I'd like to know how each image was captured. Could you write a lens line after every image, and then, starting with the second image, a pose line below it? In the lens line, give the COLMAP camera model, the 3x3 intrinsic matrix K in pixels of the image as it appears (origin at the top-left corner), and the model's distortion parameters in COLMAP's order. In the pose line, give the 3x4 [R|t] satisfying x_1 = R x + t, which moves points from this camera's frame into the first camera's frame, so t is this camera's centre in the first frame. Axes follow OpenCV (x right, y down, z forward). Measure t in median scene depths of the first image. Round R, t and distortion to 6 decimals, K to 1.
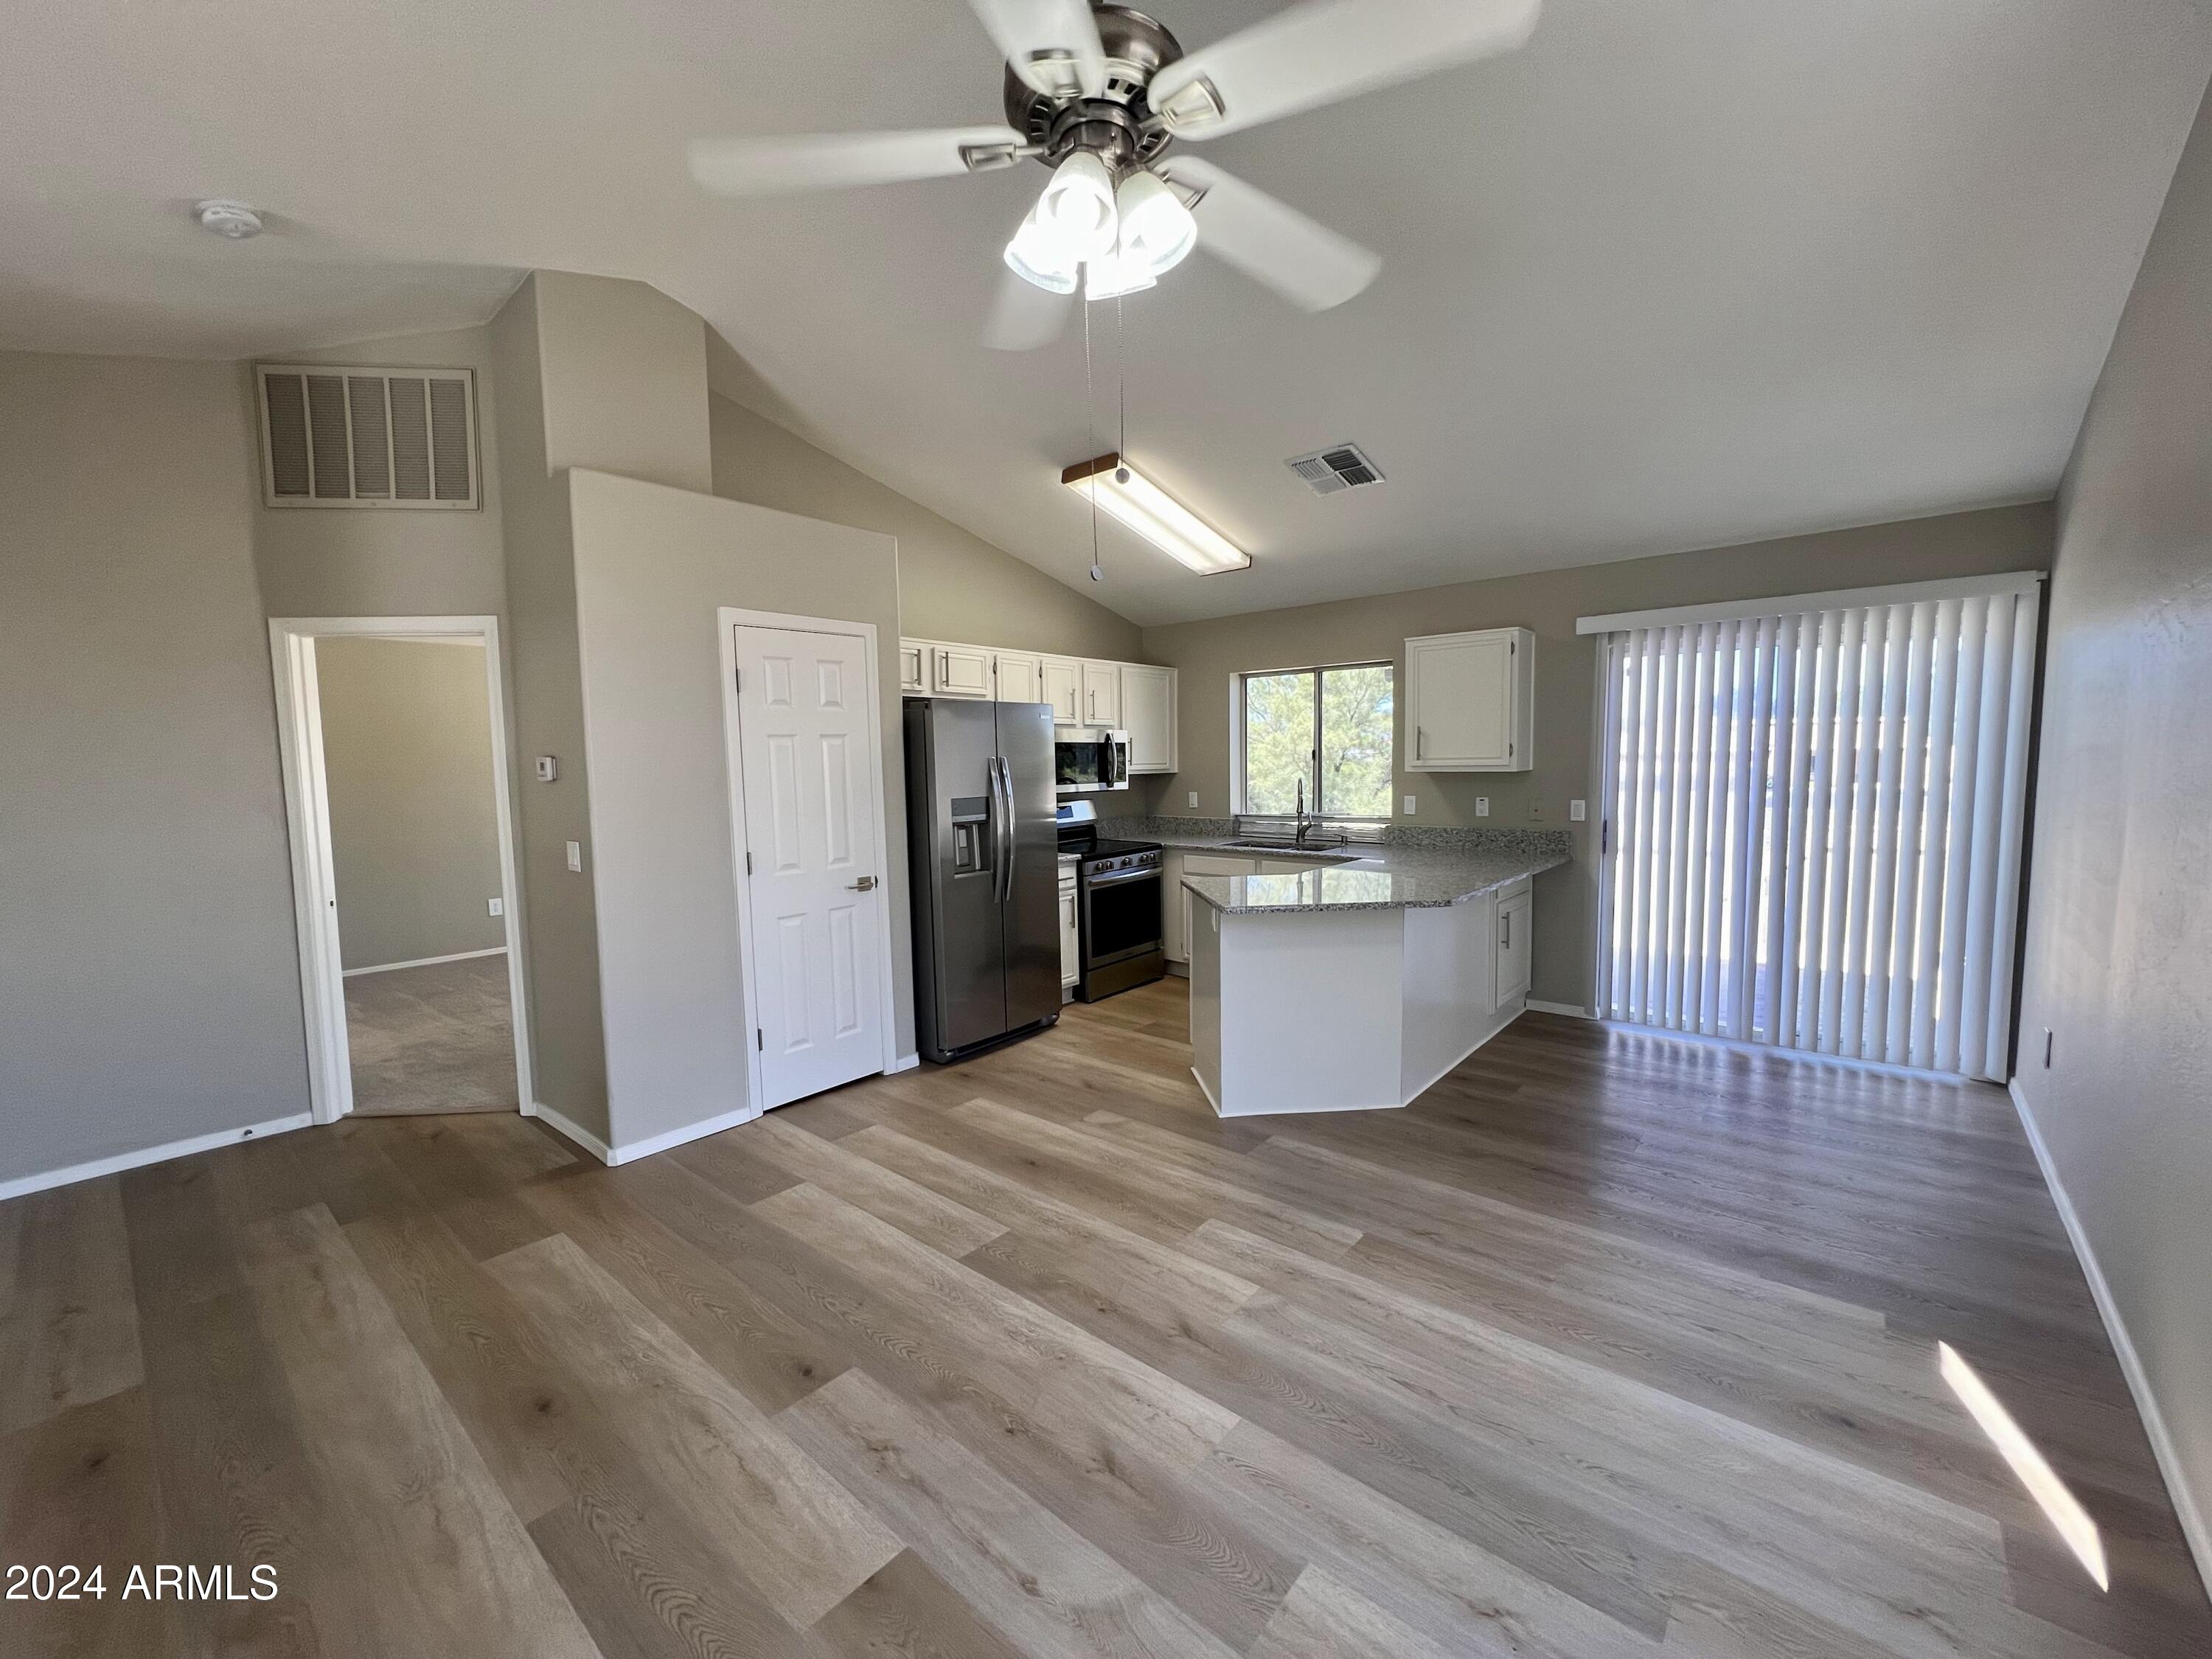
lens RADIAL K [[884.8, 0, 1106.9], [0, 884.8, 835.6], [0, 0, 1]] dist [-0.000913, 0.000105]
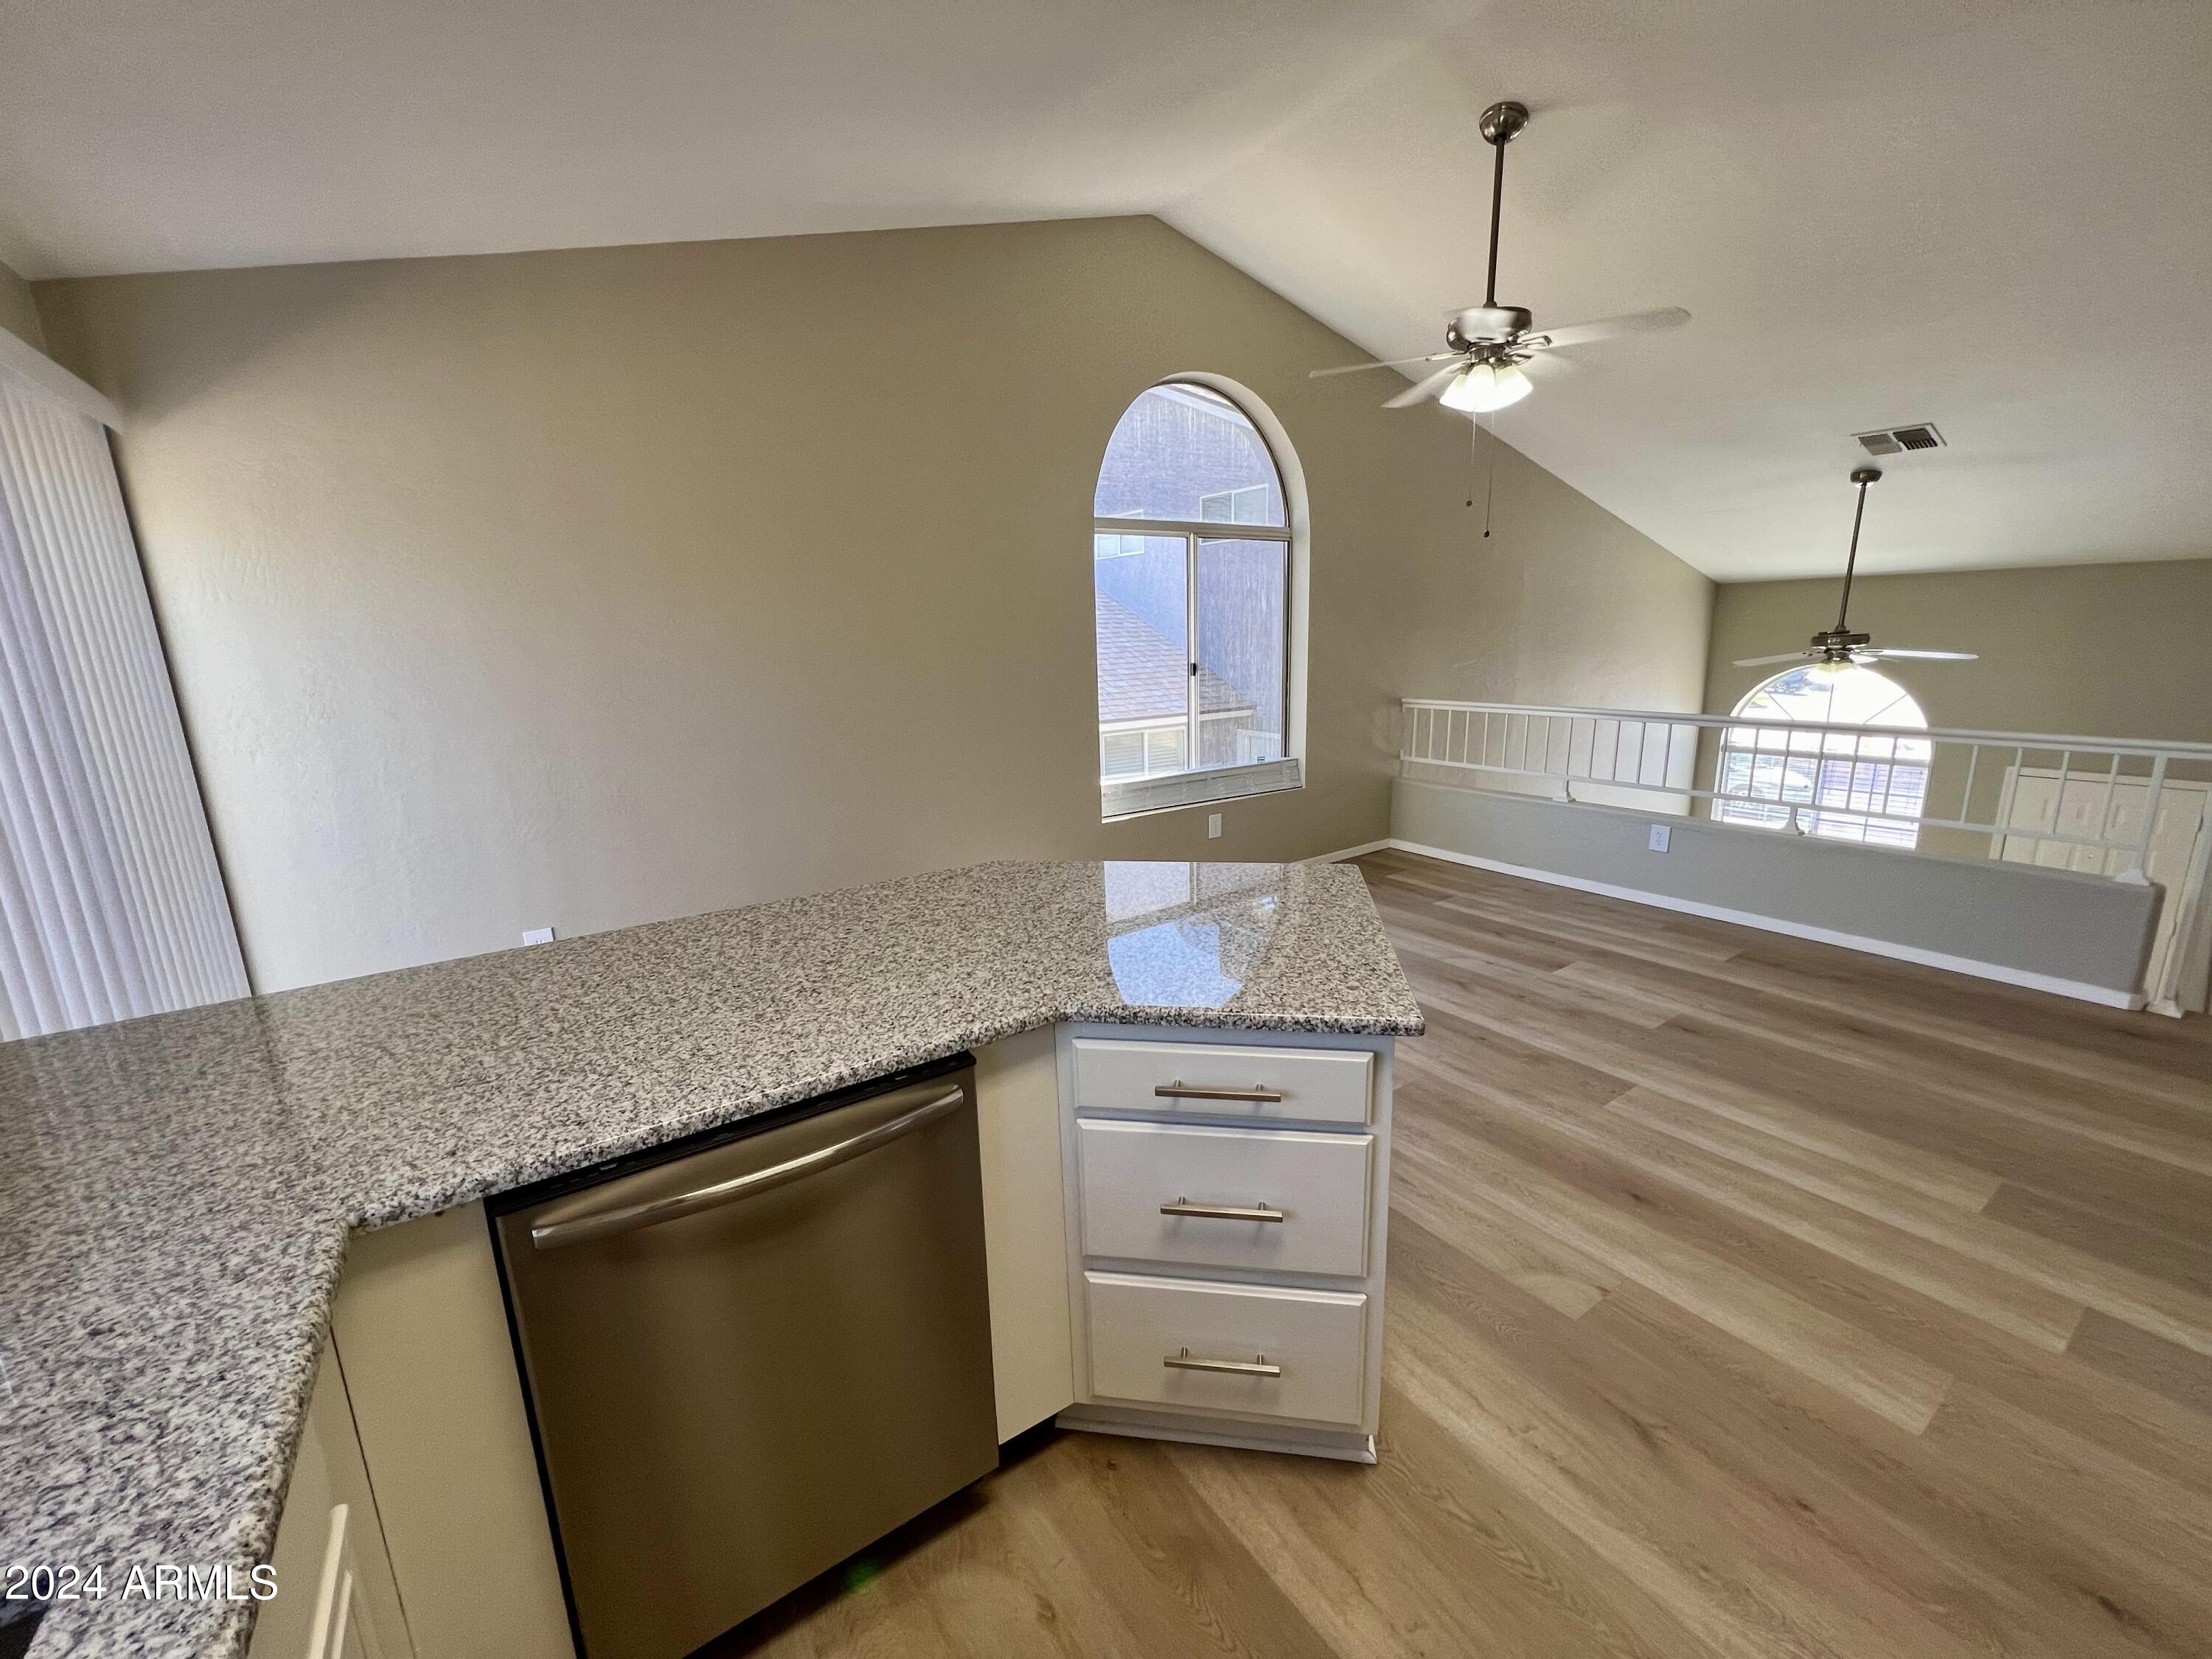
lens RADIAL K [[884.8, 0, 1106.5], [0, 884.8, 828.6], [0, 0, 1]] dist [-0.000913, 0.000105]
pose [[-0.964320, -0.014550, 0.264338, 0.085668], [0.067239, 0.952285, 0.297711, -0.090509], [-0.256057, 0.304863, -0.917330, 1.006944]]
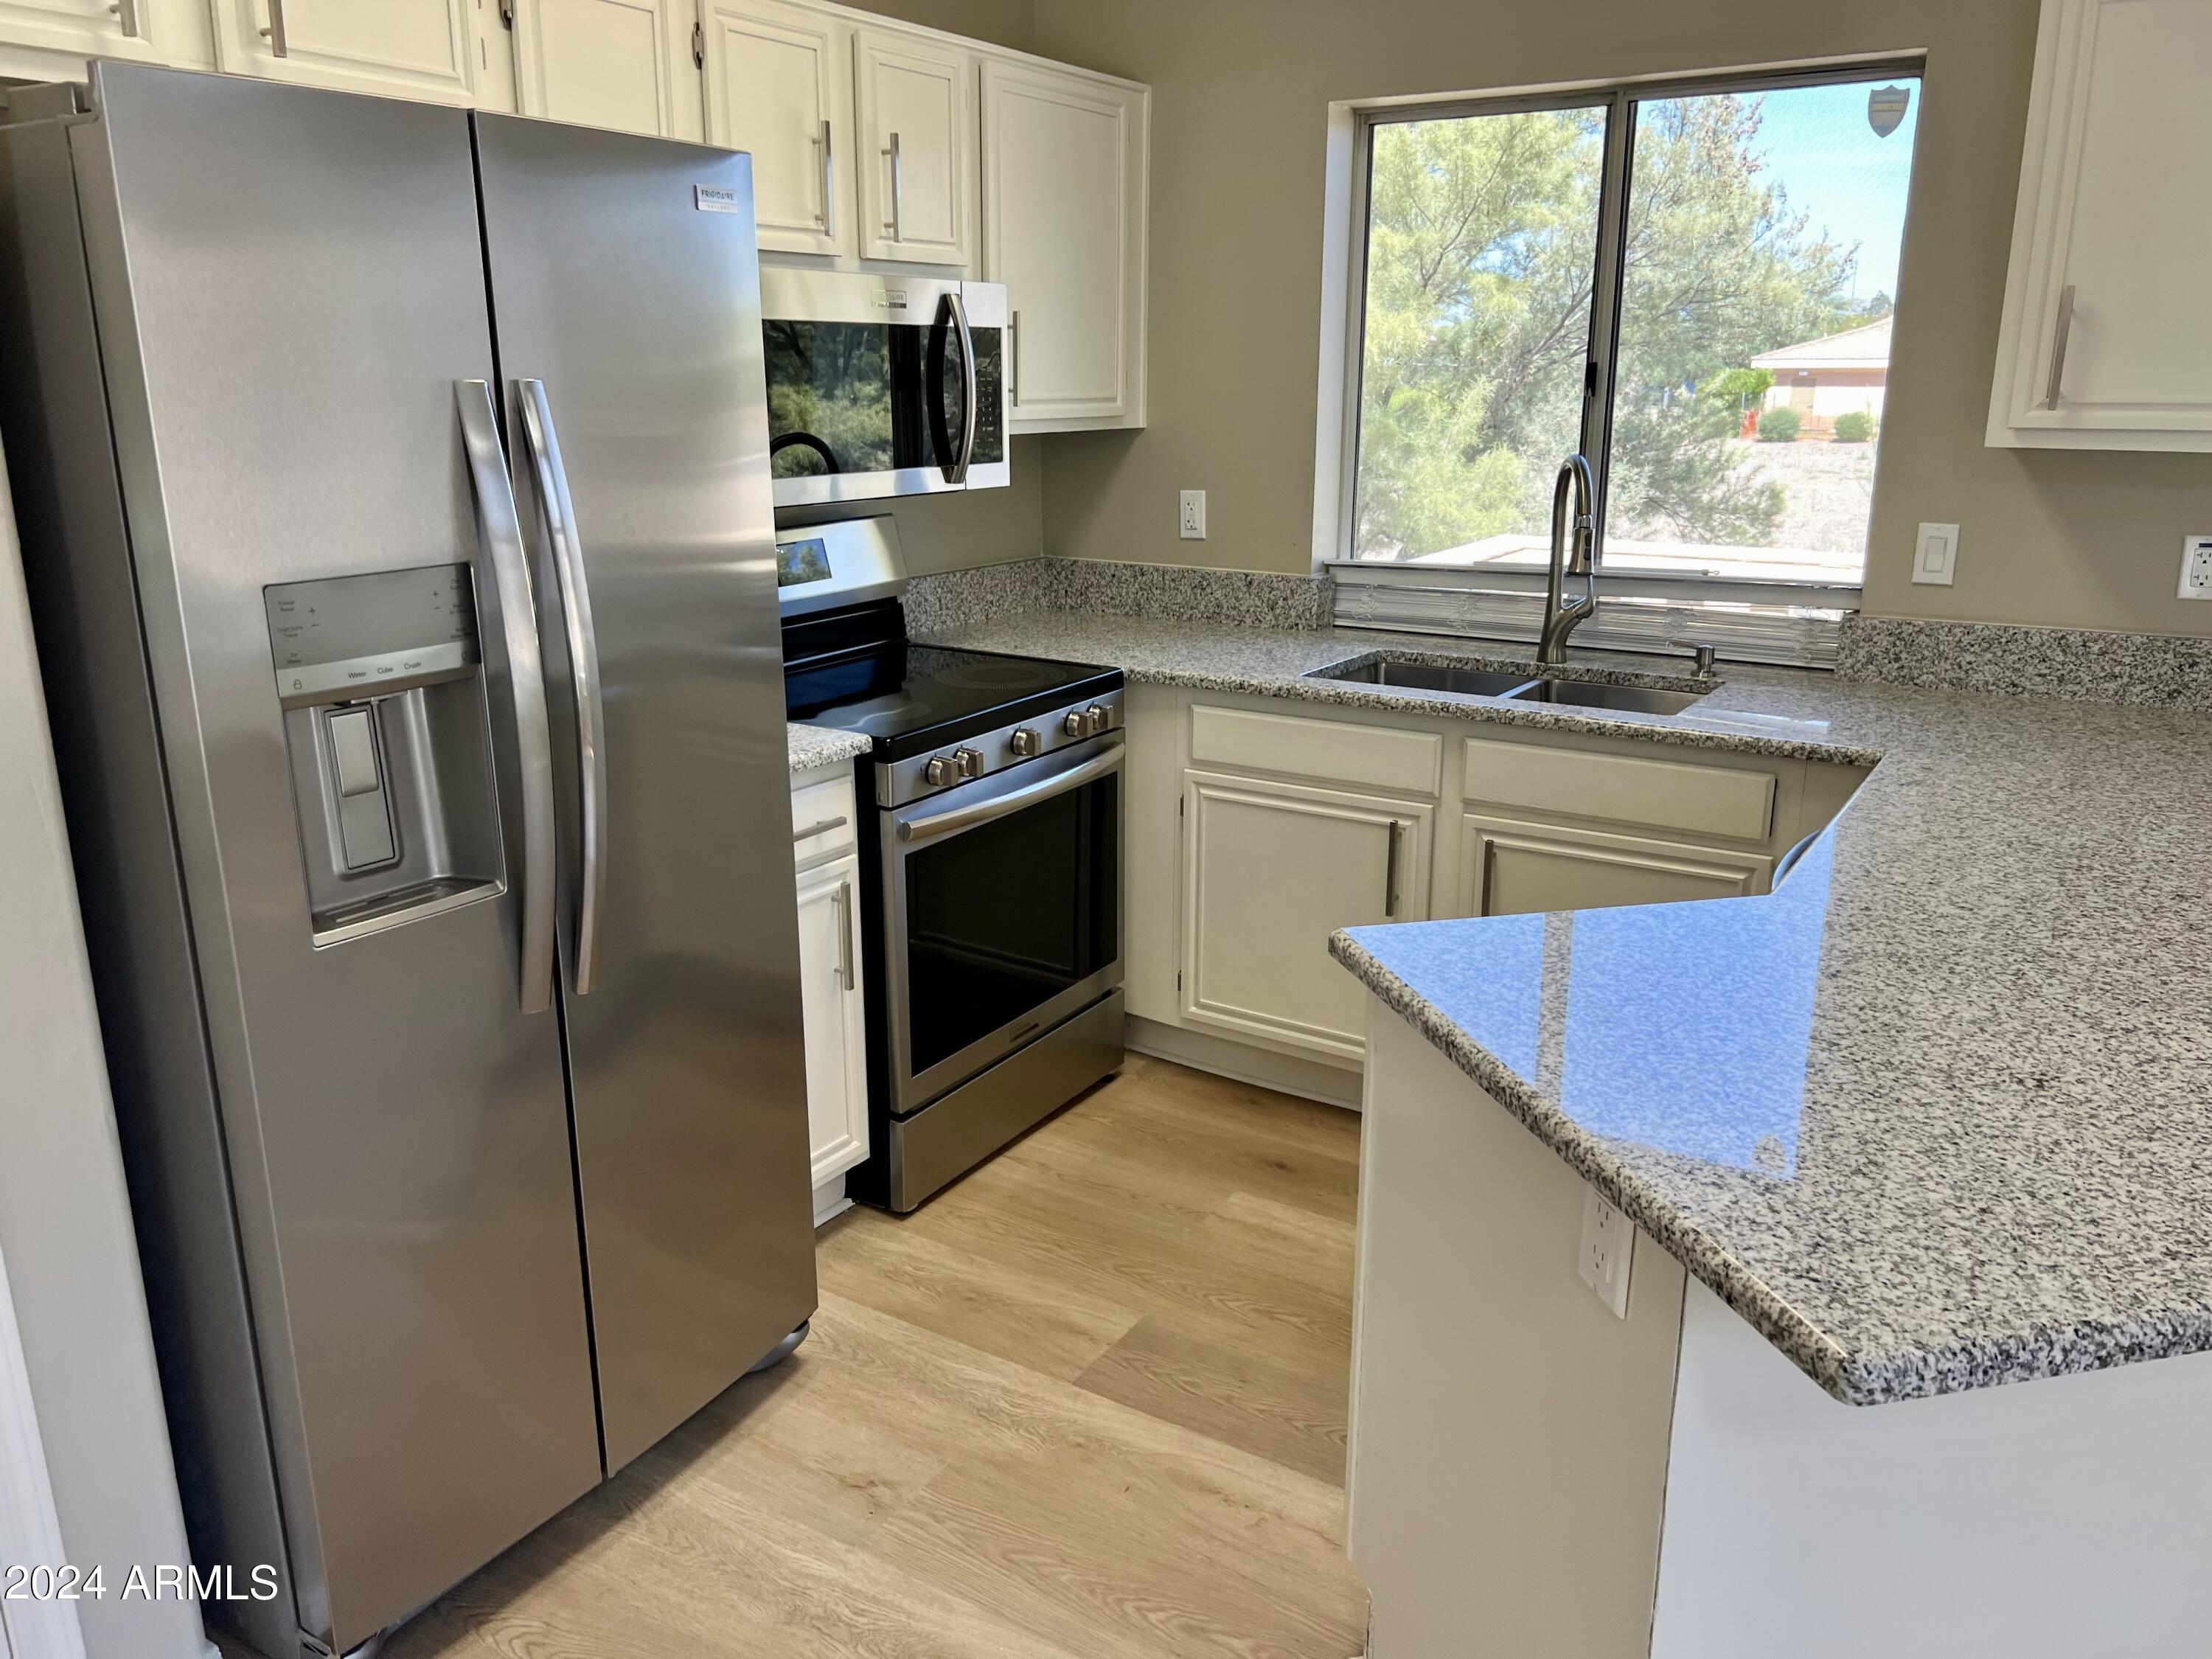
lens RADIAL K [[1670.7, 0, 1102.4], [0, 1670.7, 812.5], [0, 0, 1]] dist [0.050930, -0.005000]
pose [[0.989890, -0.015988, 0.140933, -0.030445], [-0.008627, 0.985000, 0.172337, -0.045274], [-0.141575, -0.171810, 0.974904, 0.449187]]
